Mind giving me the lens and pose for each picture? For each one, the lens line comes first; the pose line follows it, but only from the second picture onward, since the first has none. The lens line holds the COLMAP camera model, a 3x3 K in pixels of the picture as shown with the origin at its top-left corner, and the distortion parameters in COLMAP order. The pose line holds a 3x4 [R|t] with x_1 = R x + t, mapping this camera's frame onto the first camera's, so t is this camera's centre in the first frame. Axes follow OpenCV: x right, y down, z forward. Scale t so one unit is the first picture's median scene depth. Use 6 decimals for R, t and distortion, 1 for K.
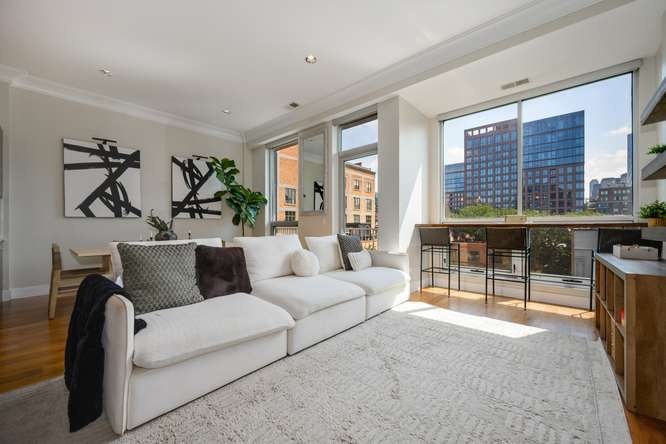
lens RADIAL K [[262.5, 0, 333.4], [0, 262.5, 225.9], [0, 0, 1]] dist [-0.003337, -0.000225]
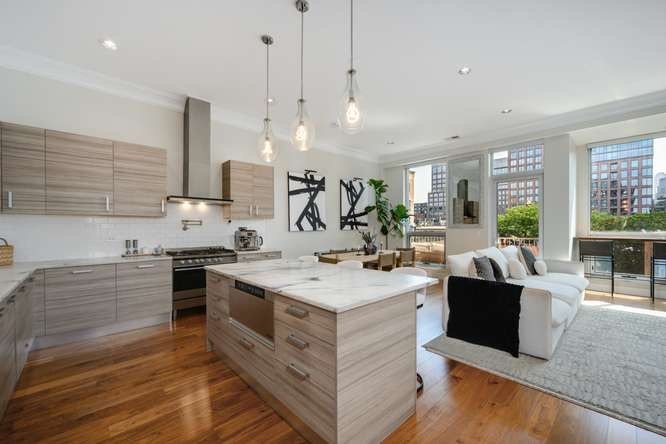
lens RADIAL K [[276.1, 0, 332.9], [0, 276.1, 226.0], [0, 0, 1]] dist [0.003248, 0.000302]
pose [[0.996579, -0.000871, -0.082645, -0.542929], [0.000788, 0.999999, -0.001031, -0.046712], [0.082646, 0.000963, 0.996578, -0.287679]]
